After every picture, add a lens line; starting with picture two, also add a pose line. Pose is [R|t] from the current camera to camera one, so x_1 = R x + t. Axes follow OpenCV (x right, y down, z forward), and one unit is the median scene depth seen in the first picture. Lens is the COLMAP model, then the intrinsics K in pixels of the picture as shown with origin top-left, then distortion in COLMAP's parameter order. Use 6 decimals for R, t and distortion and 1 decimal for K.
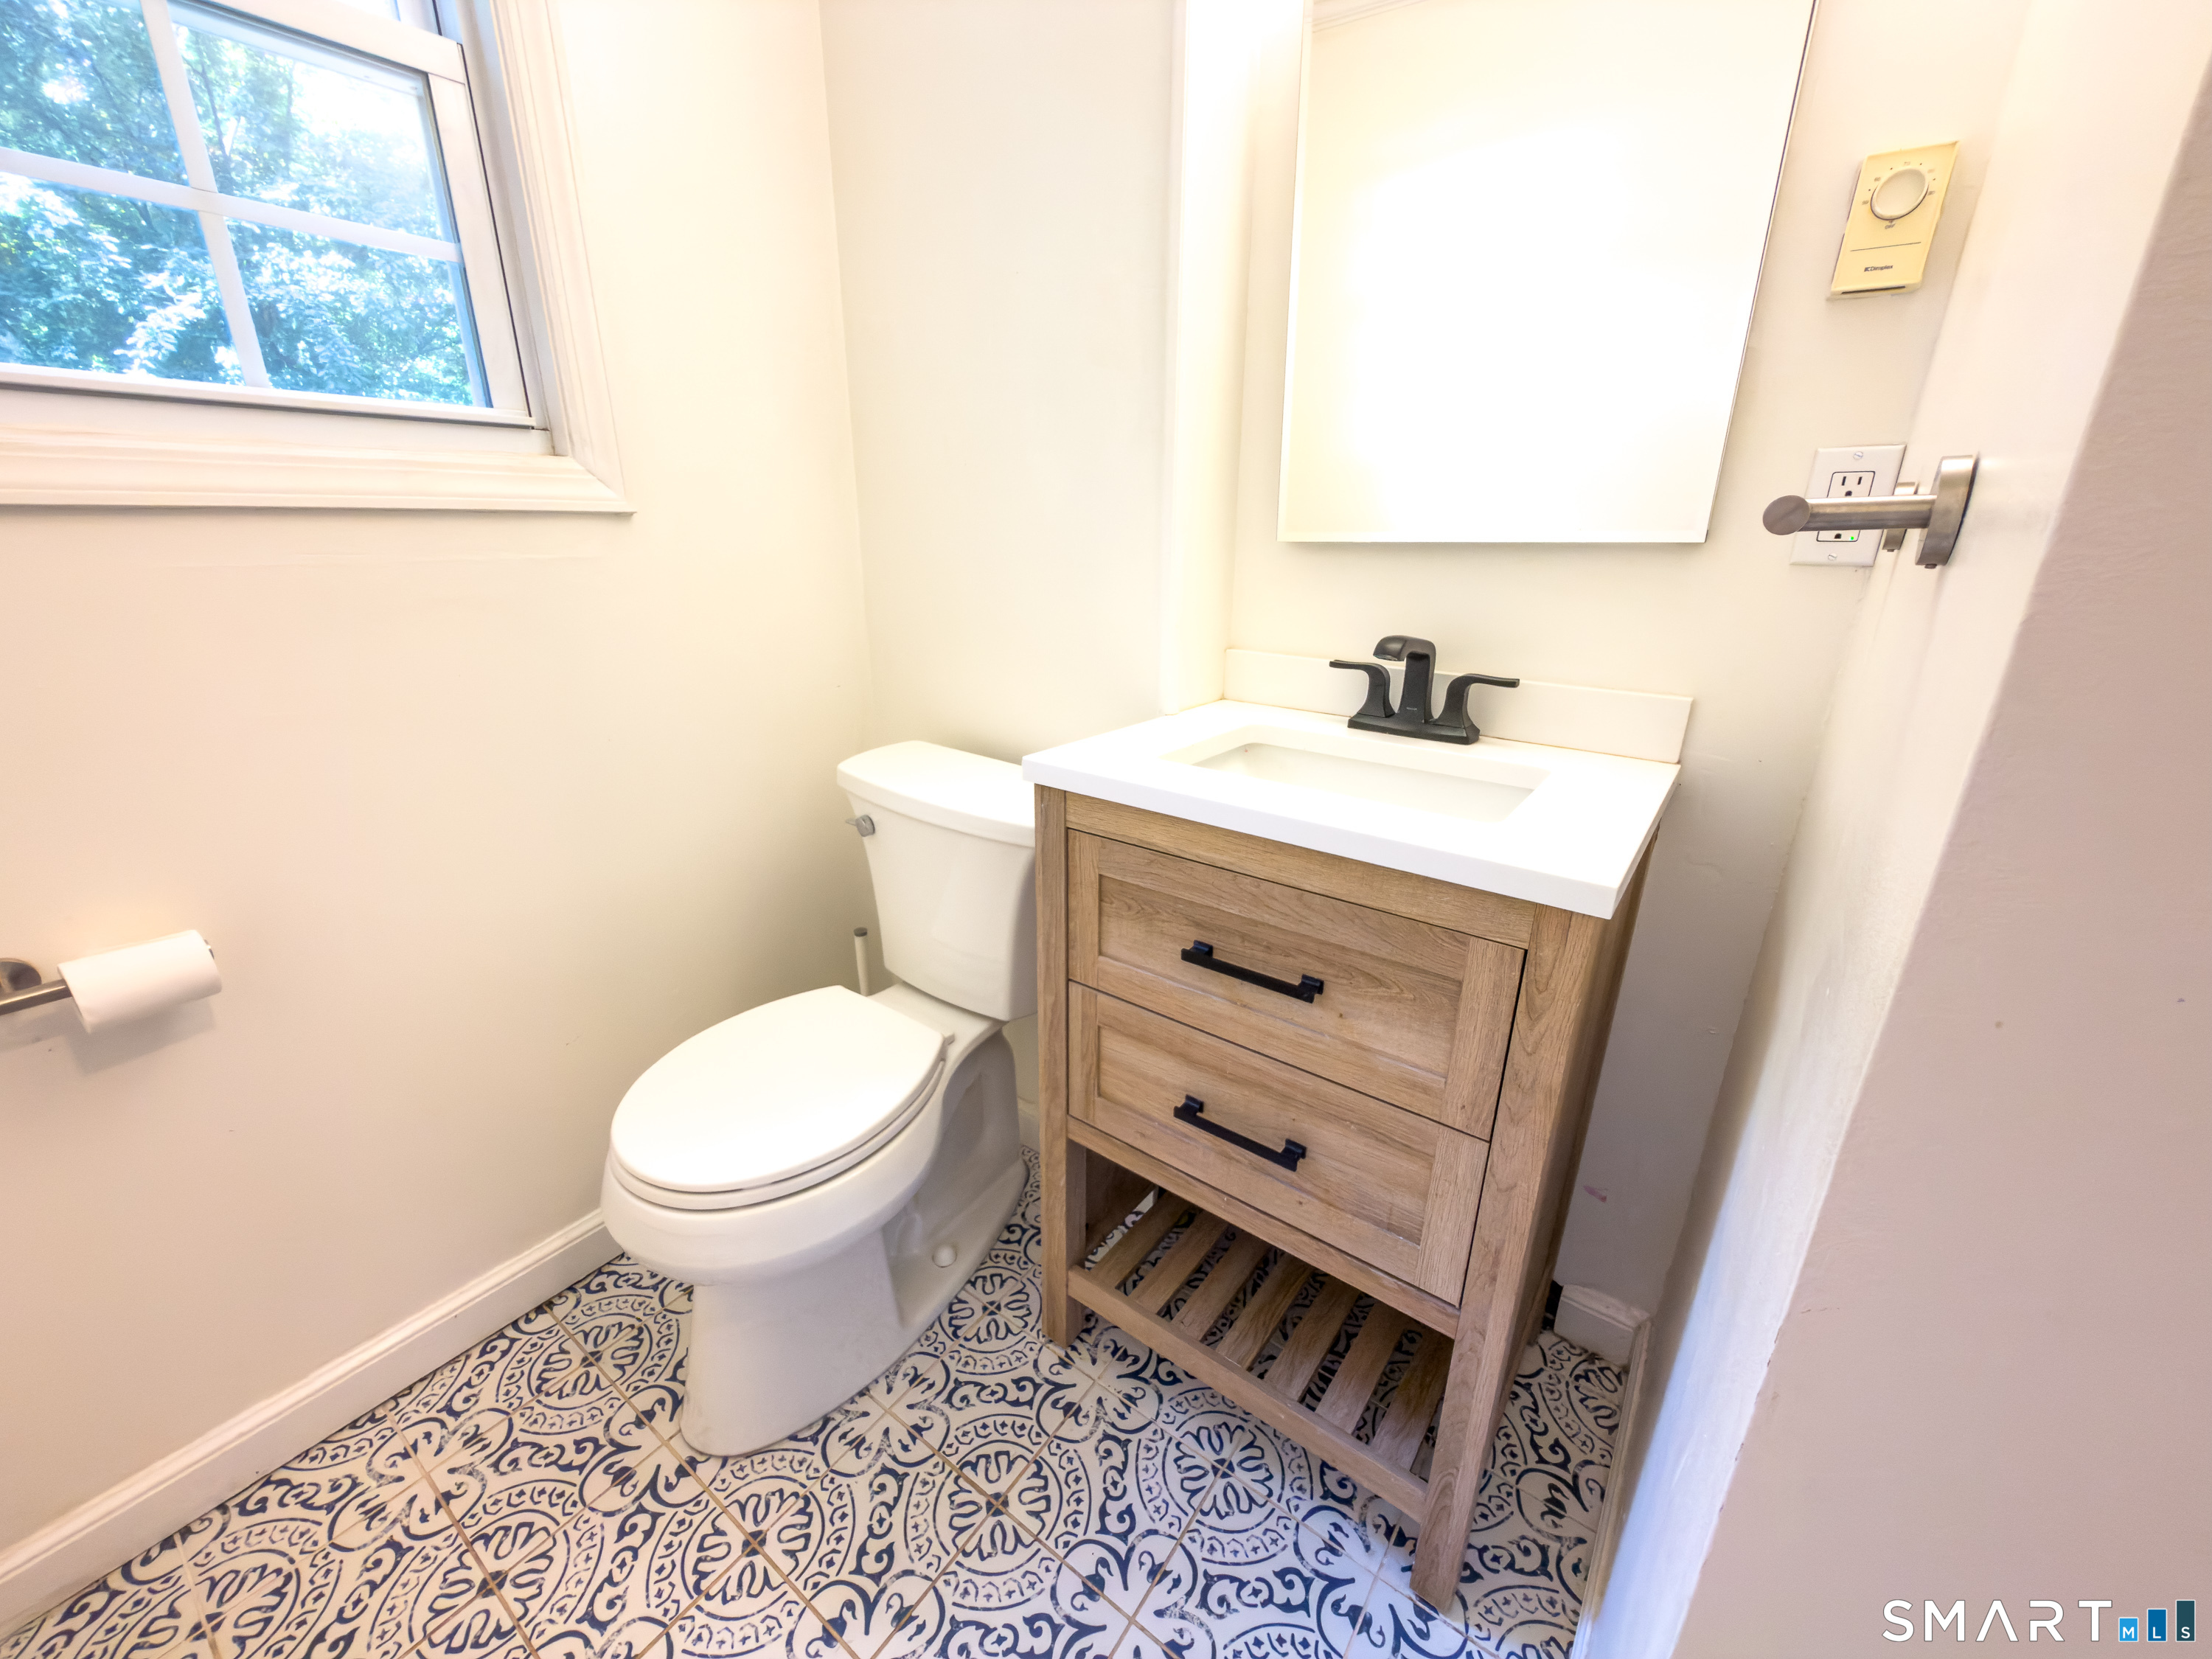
lens RADIAL K [[878.1, 0, 1099.6], [0, 878.1, 824.6], [0, 0, 1]] dist [-0.000458, 0.000574]
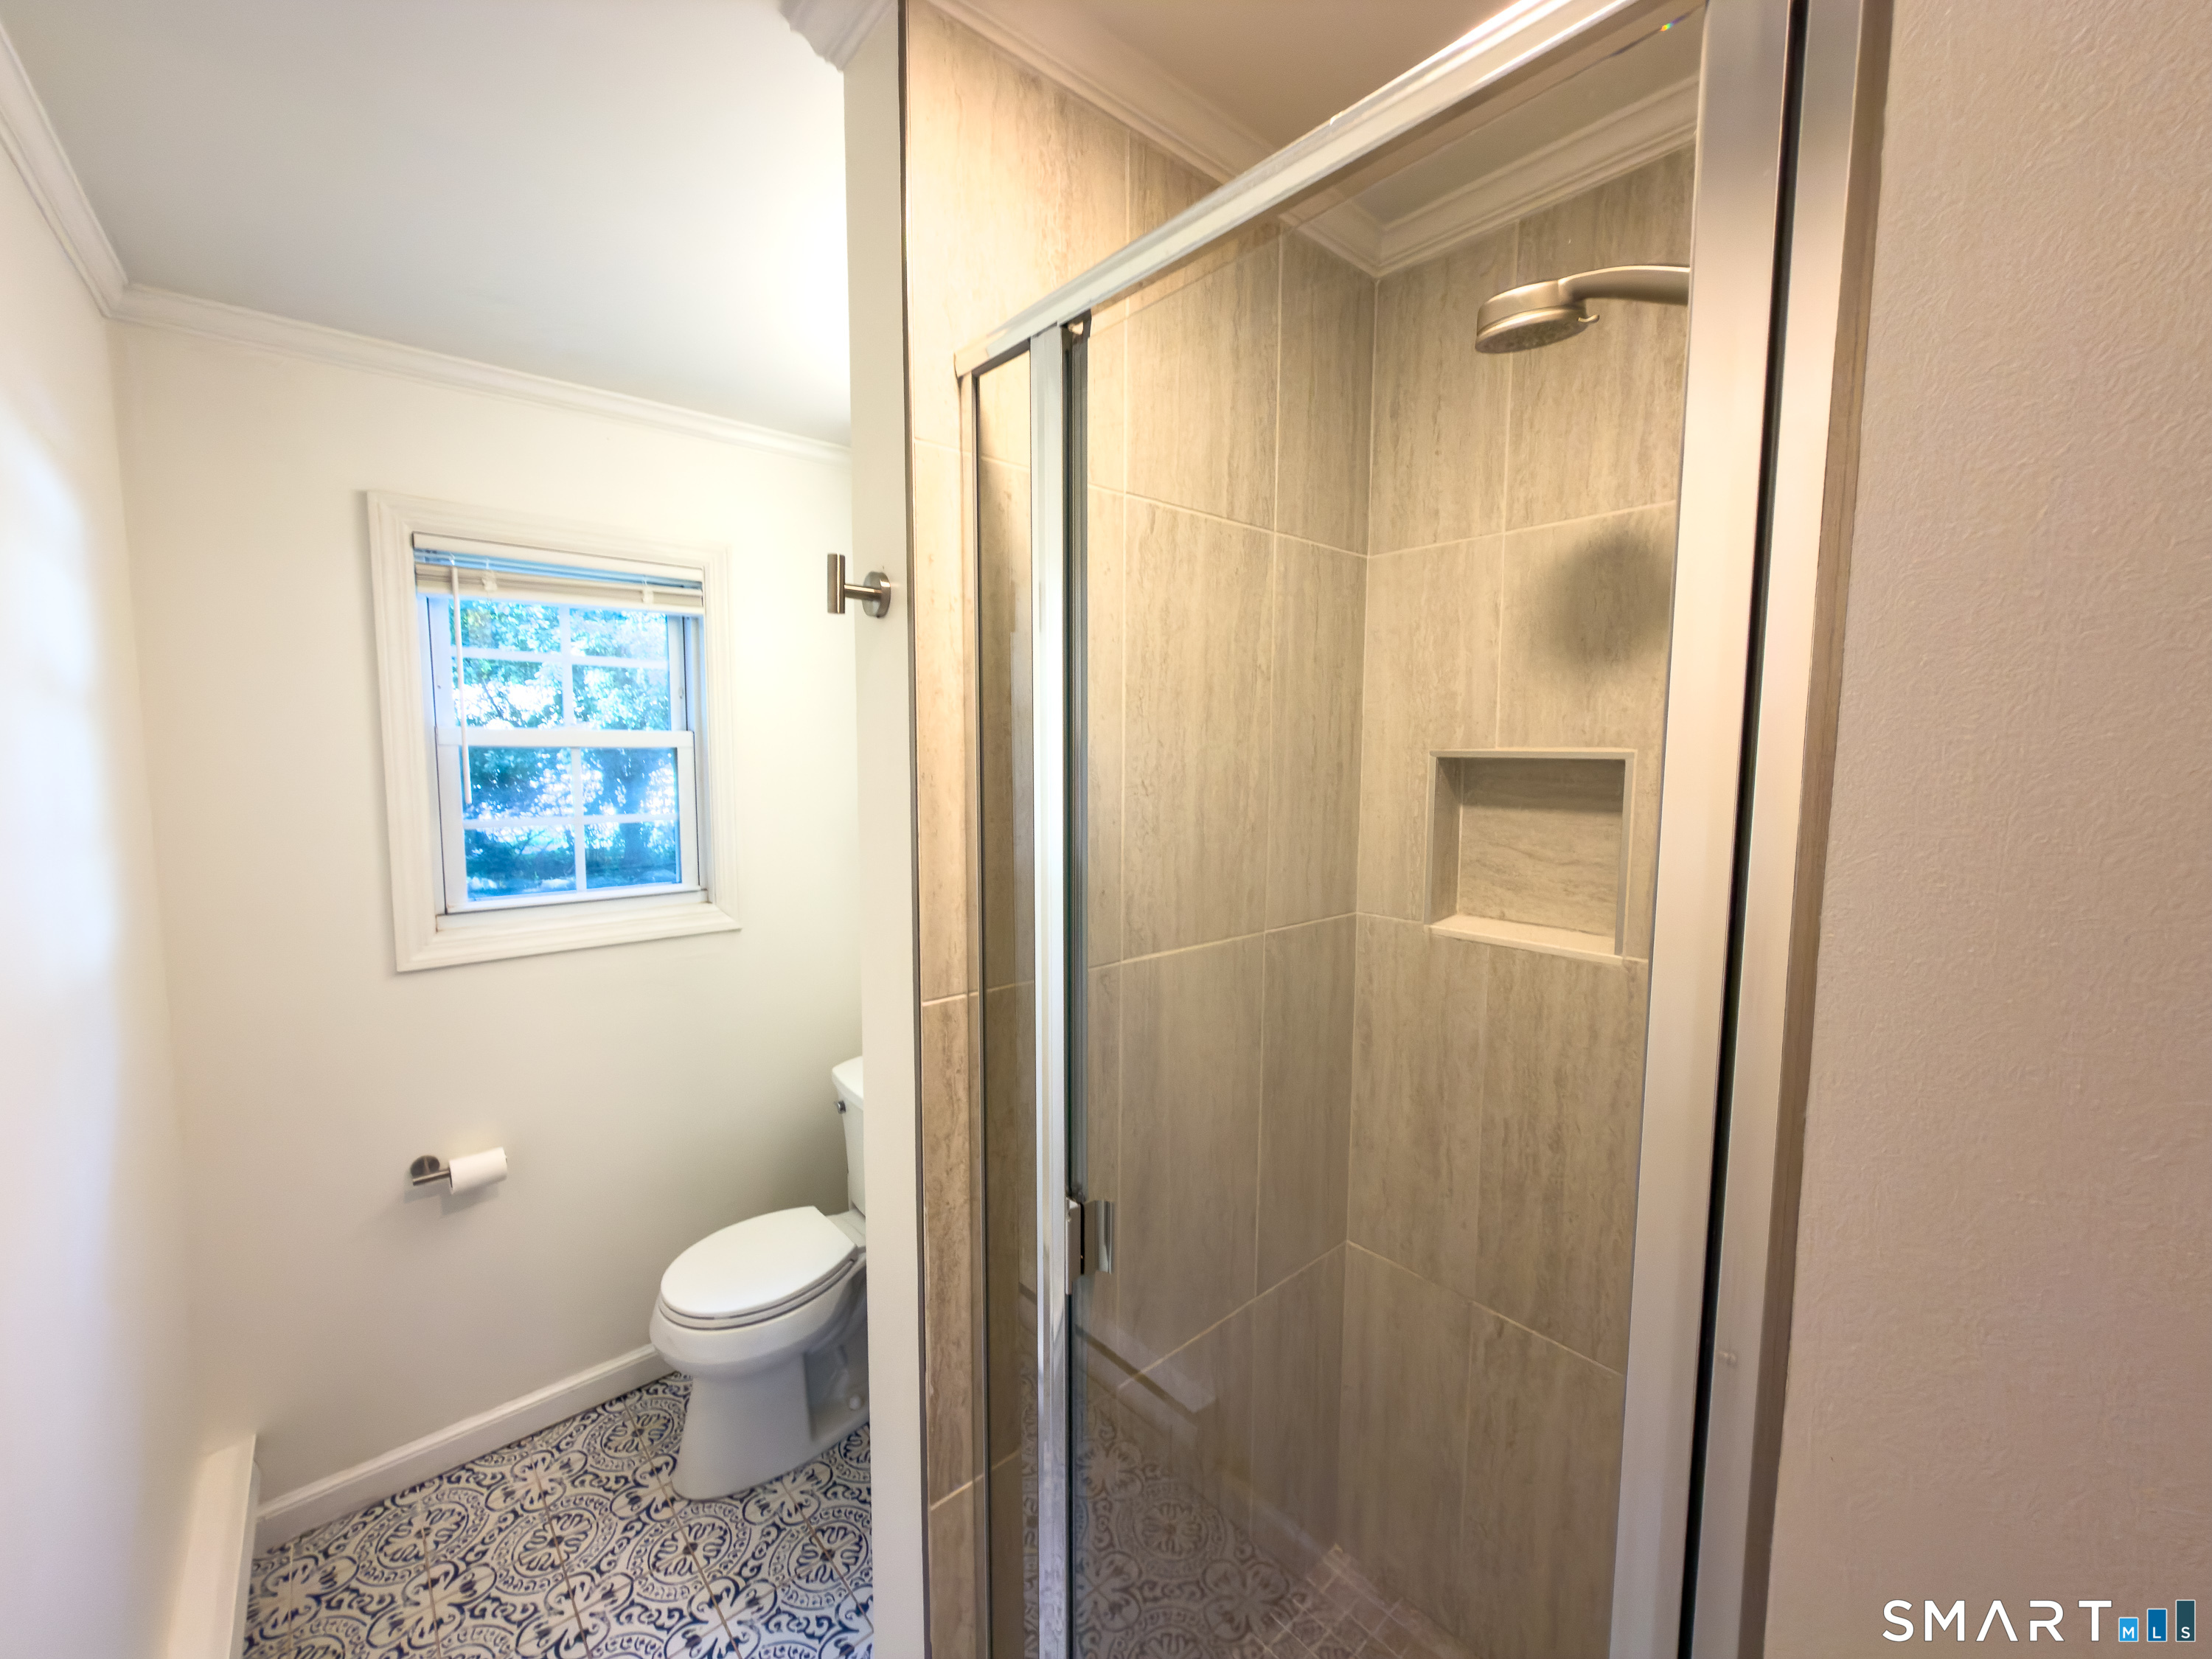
lens RADIAL K [[878.1, 0, 1112.2], [0, 878.1, 822.7], [0, 0, 1]] dist [-0.000458, 0.000574]
pose [[0.979510, 0.017849, -0.200604, 0.716287], [-0.066001, 0.969508, -0.236006, -0.206634], [0.190275, 0.244410, 0.950820, -0.806566]]
